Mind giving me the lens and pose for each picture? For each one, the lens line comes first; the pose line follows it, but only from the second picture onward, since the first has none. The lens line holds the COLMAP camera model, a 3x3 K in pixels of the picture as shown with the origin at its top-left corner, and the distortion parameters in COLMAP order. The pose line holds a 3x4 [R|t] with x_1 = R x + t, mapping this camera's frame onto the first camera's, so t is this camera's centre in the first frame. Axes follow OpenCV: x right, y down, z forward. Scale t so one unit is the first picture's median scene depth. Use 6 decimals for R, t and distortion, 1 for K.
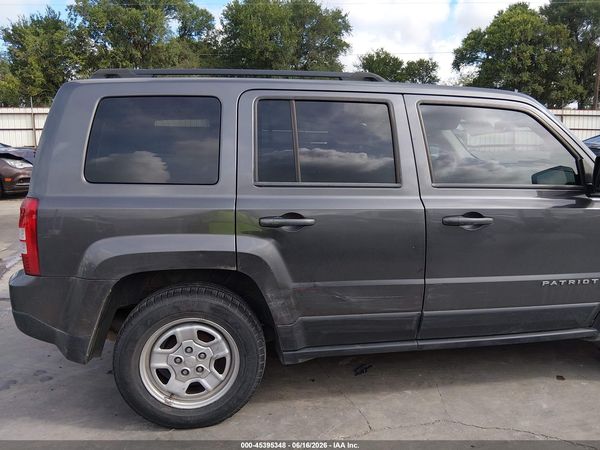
lens RADIAL K [[467.3, 0, 301.1], [0, 467.3, 223.3], [0, 0, 1]] dist [0.065113, -0.126768]
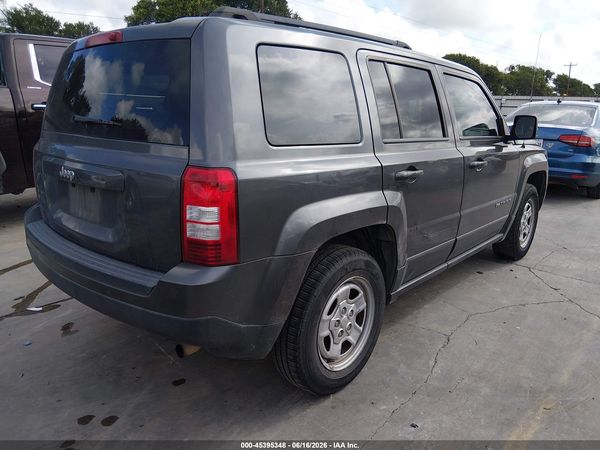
lens RADIAL K [[467.3, 0, 282.8], [0, 467.3, 219.6], [0, 0, 1]] dist [0.065113, -0.126768]
pose [[0.774012, -0.135720, 0.618454, -0.913236], [0.103137, 0.990737, 0.088339, -0.023556], [-0.624714, -0.004590, 0.780840, 0.296807]]
